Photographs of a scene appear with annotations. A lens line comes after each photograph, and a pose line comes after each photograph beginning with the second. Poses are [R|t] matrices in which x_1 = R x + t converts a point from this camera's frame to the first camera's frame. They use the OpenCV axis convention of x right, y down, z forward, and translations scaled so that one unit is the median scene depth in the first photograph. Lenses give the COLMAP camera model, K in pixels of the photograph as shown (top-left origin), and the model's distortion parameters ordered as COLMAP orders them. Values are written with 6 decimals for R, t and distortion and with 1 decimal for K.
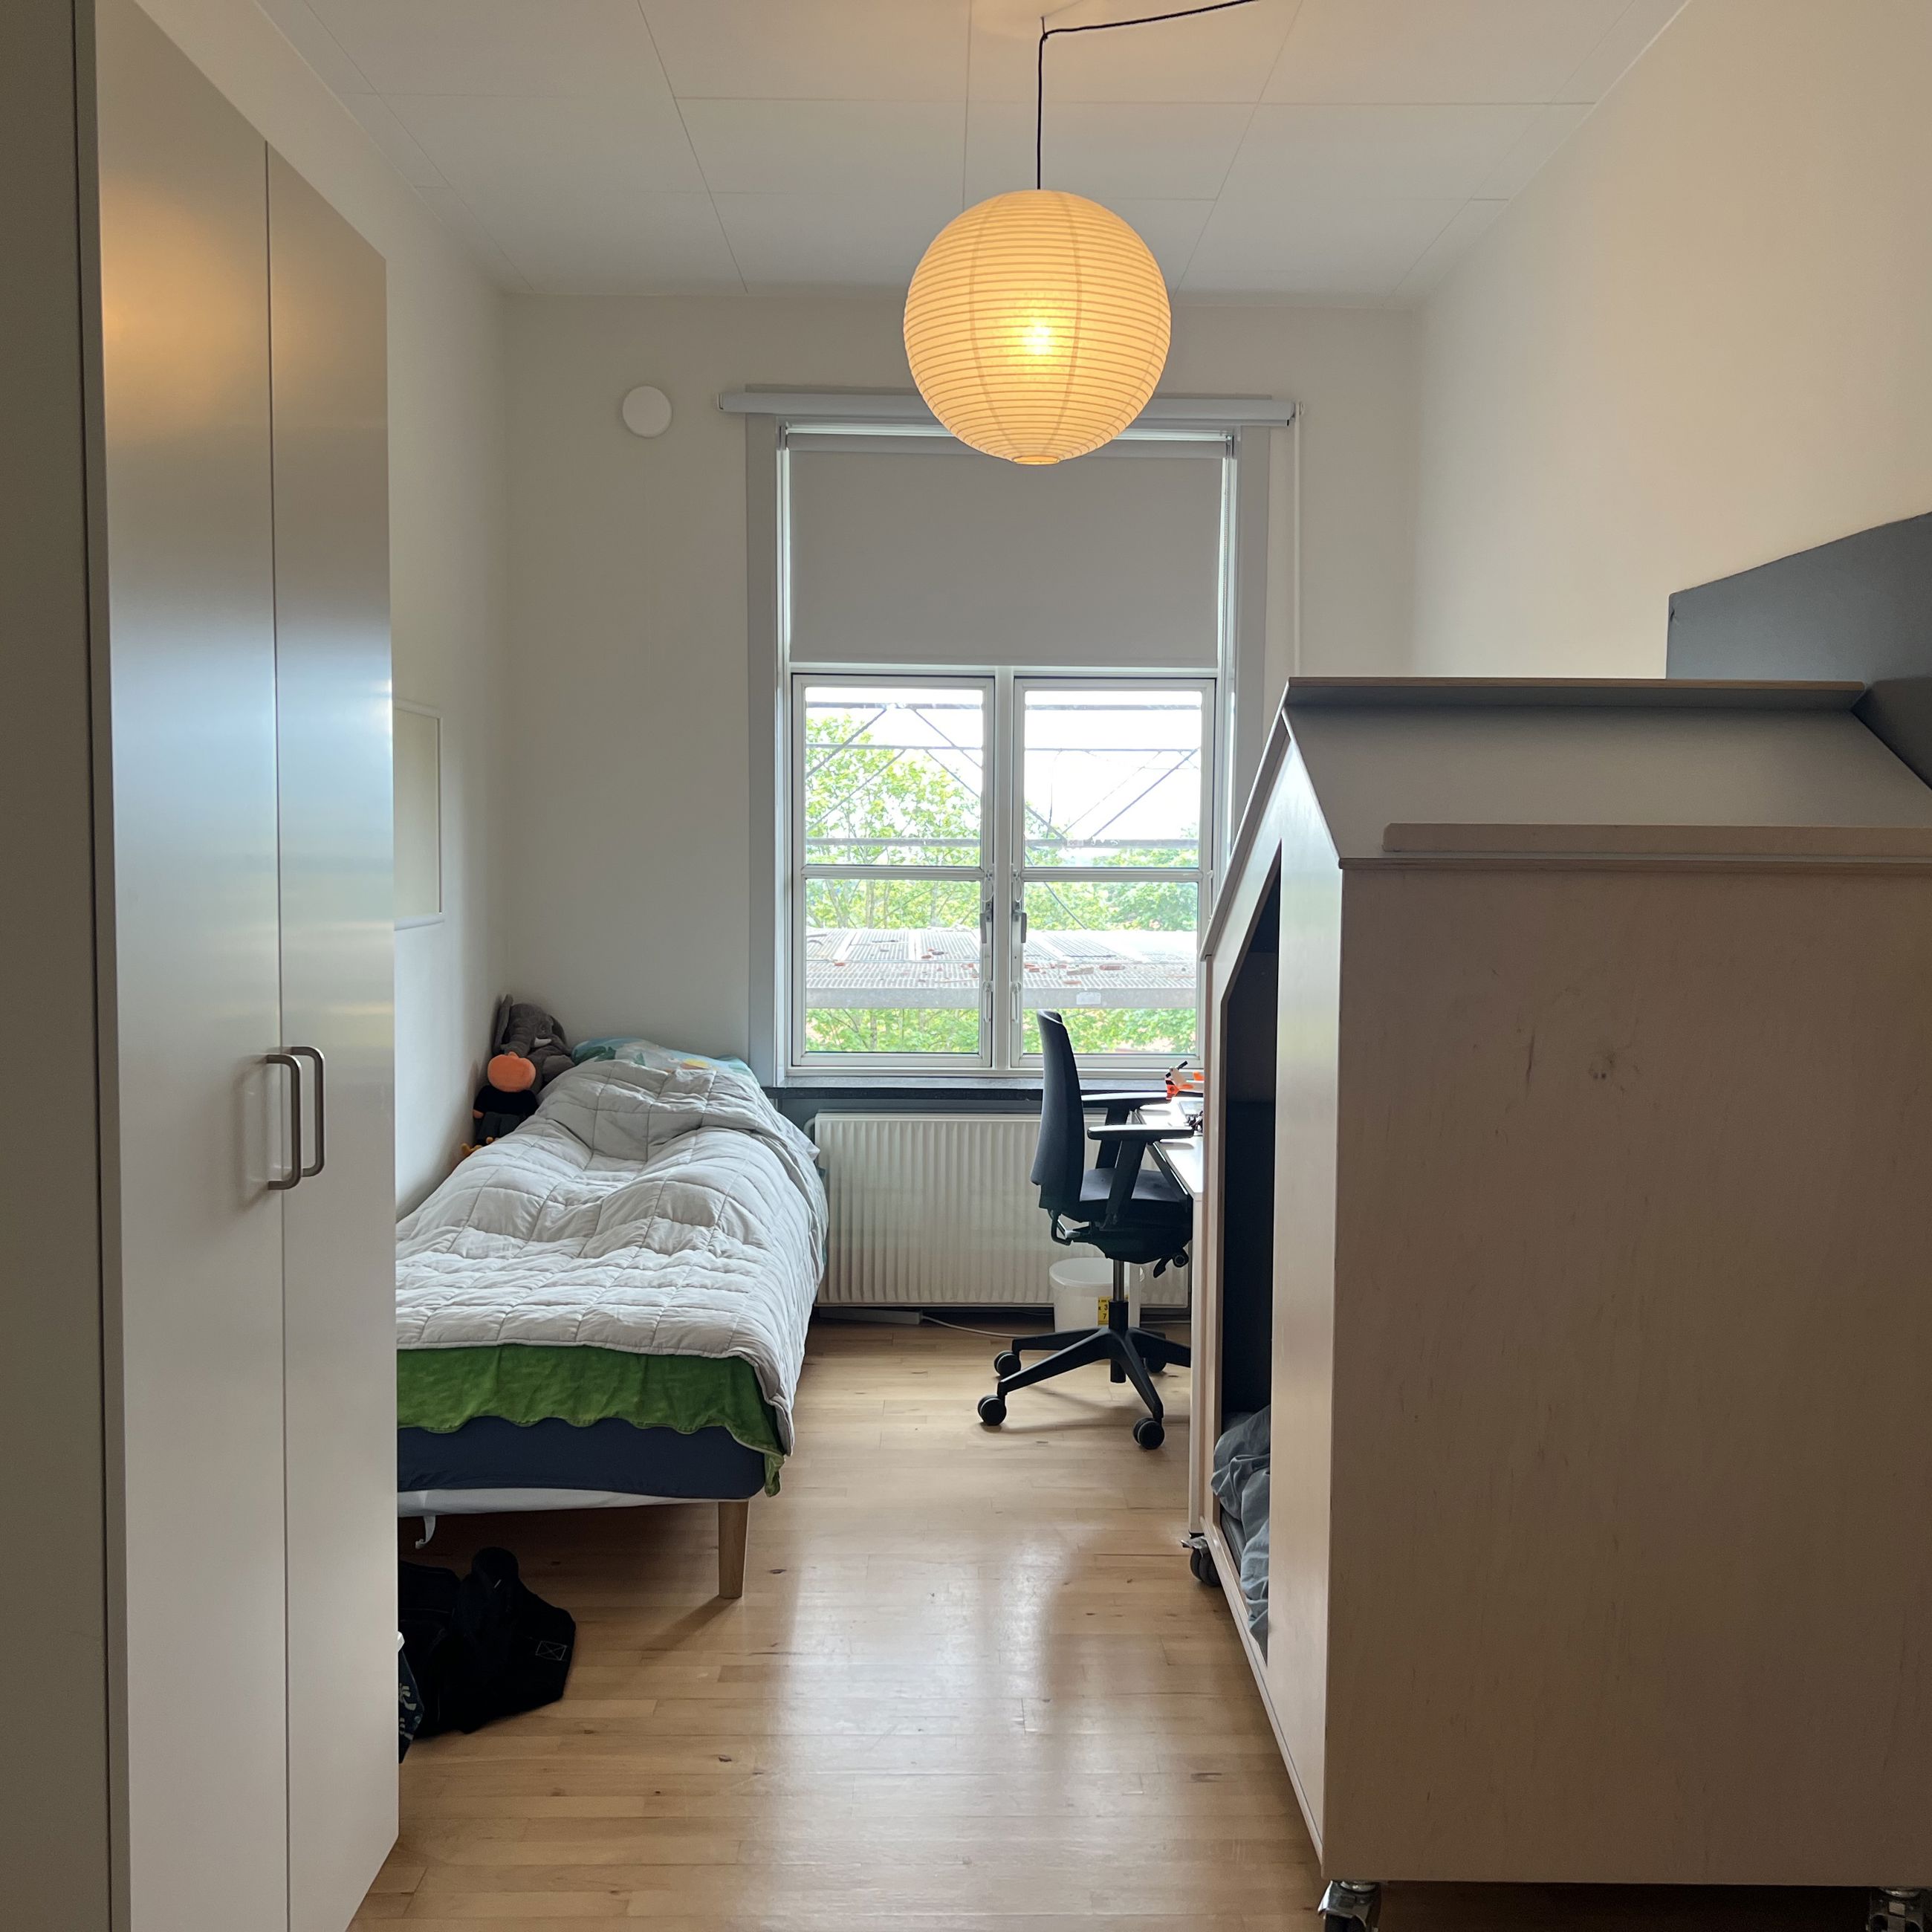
lens RADIAL K [[1874.8, 0, 972.2], [0, 1874.8, 959.6], [0, 0, 1]] dist [0.003505, 0.000000]
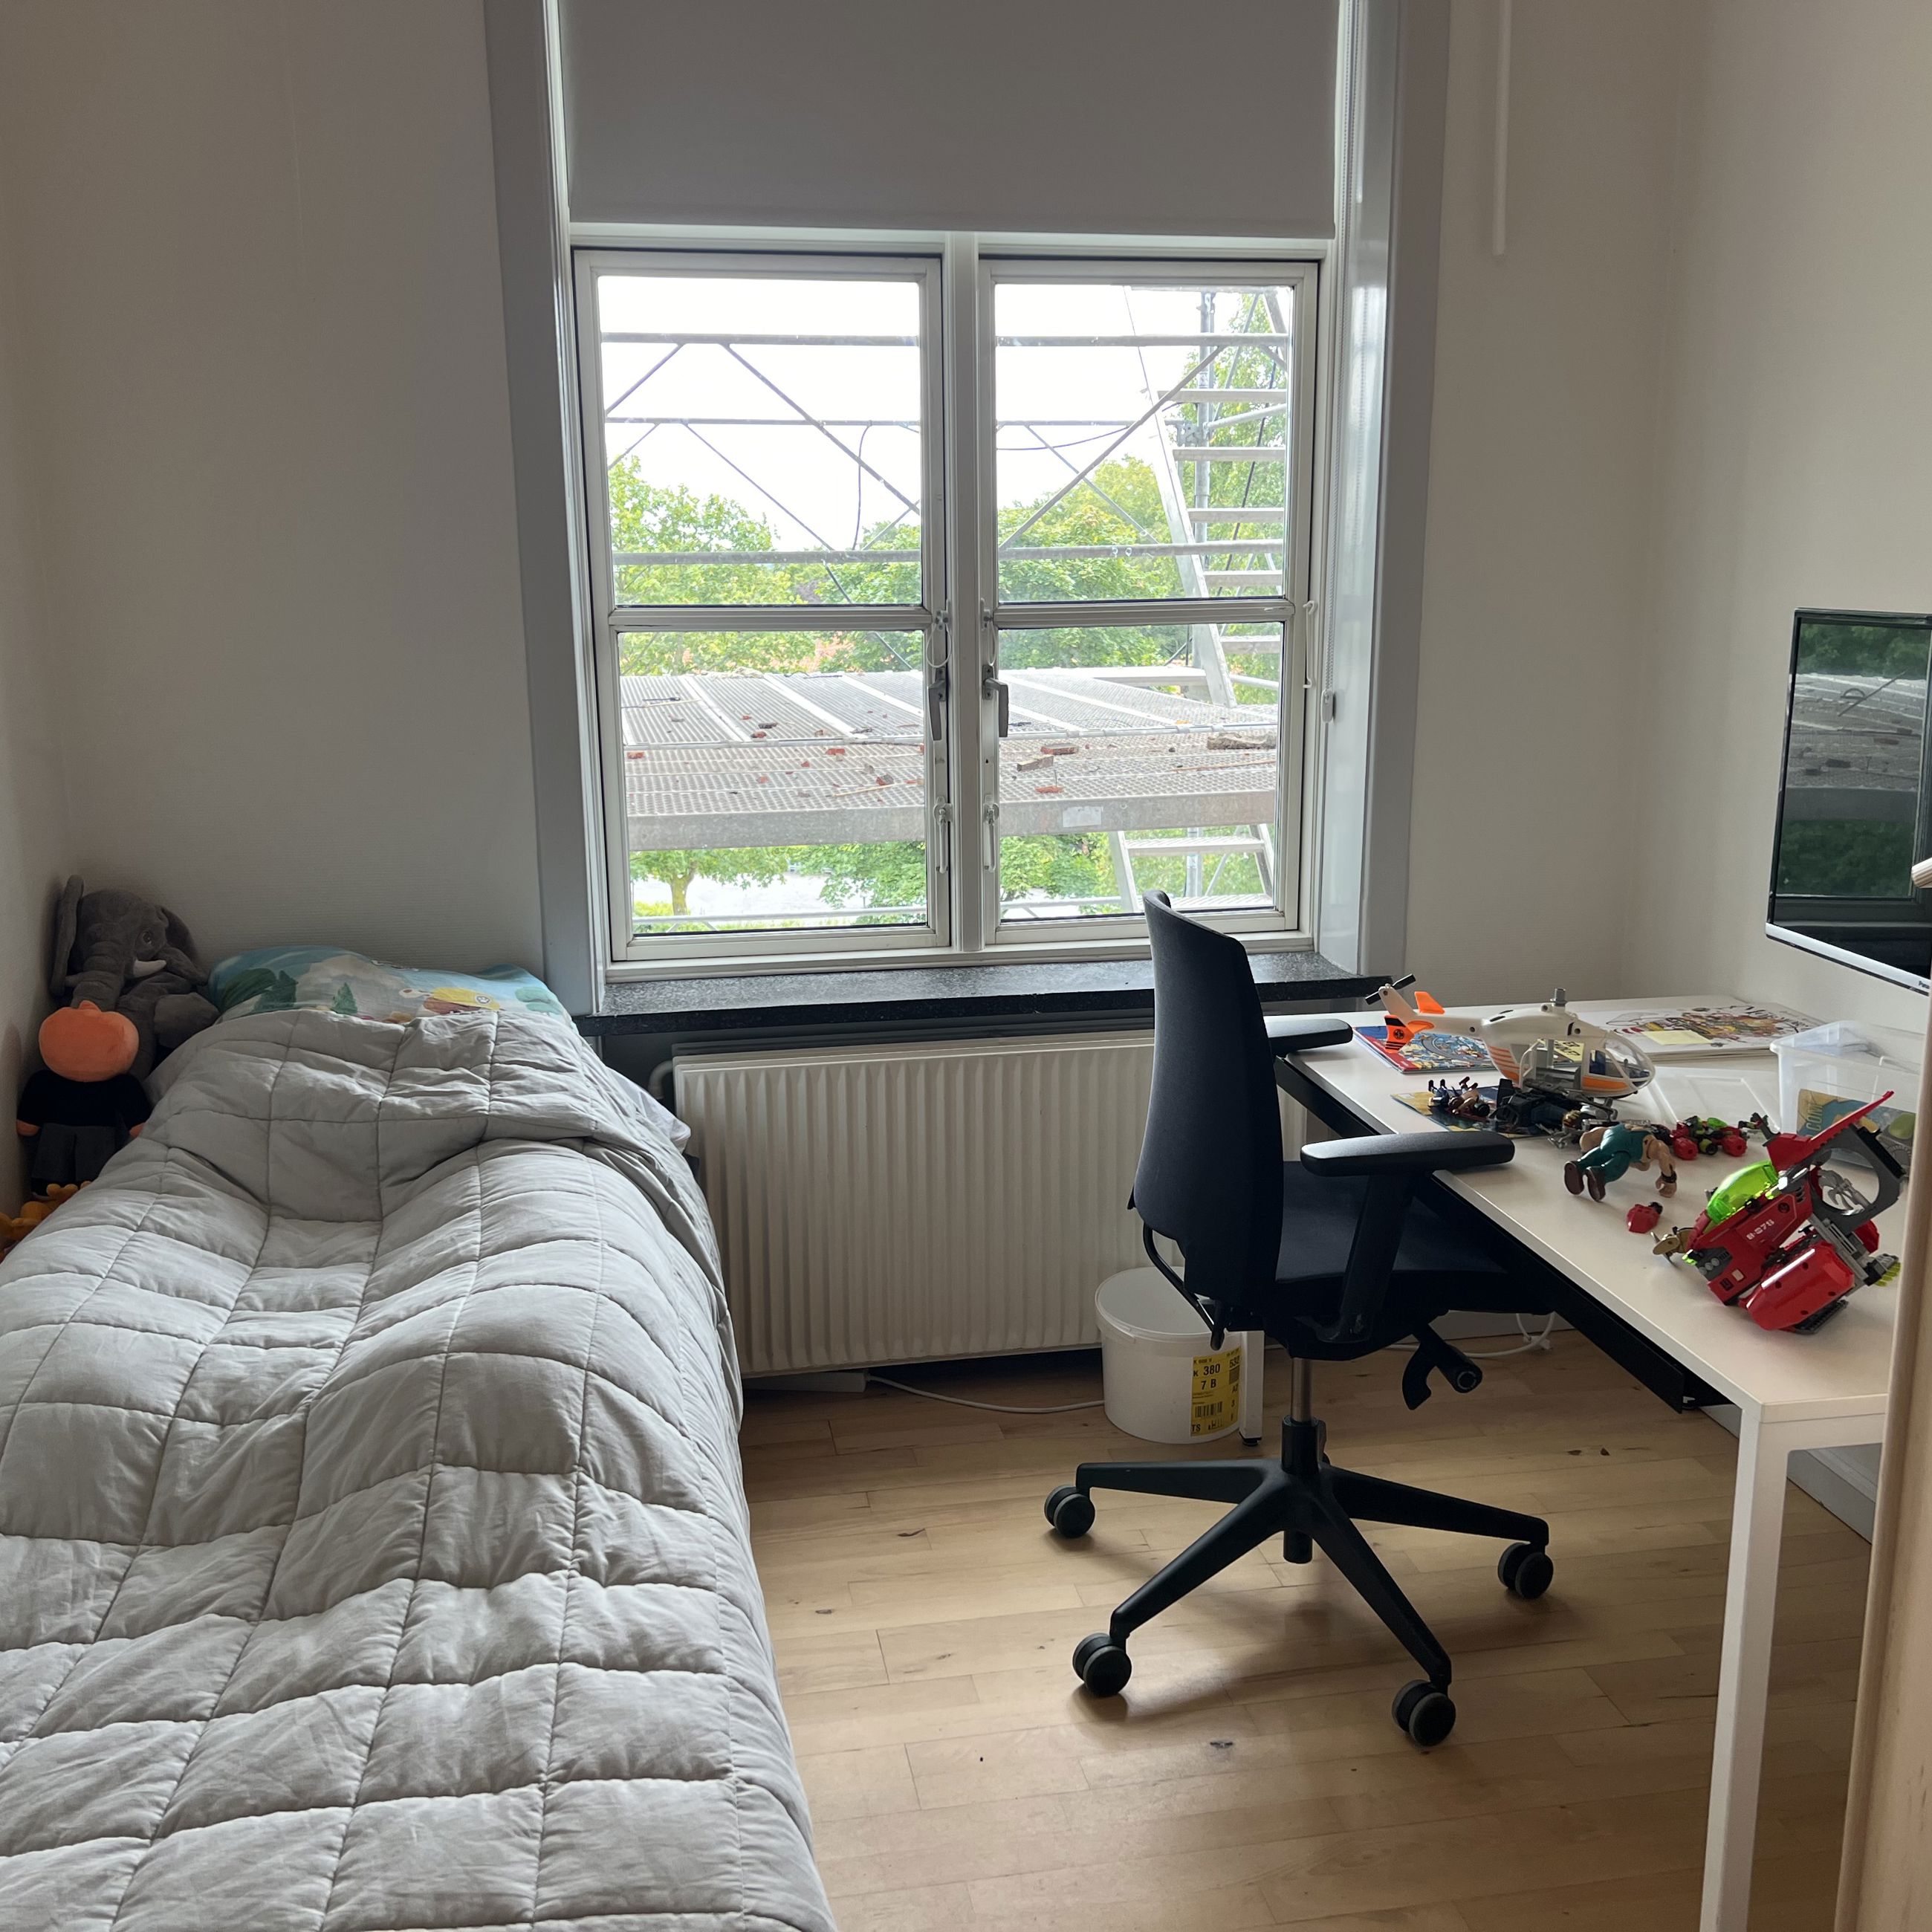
lens RADIAL K [[1874.8, 0, 959.2], [0, 1874.8, 985.6], [0, 0, 1]] dist [0.003505, 0.000000]
pose [[0.986237, -0.055423, 0.155769, -0.091381], [0.028453, 0.984979, 0.170315, -0.036110], [-0.162868, -0.163539, 0.973000, 0.471630]]
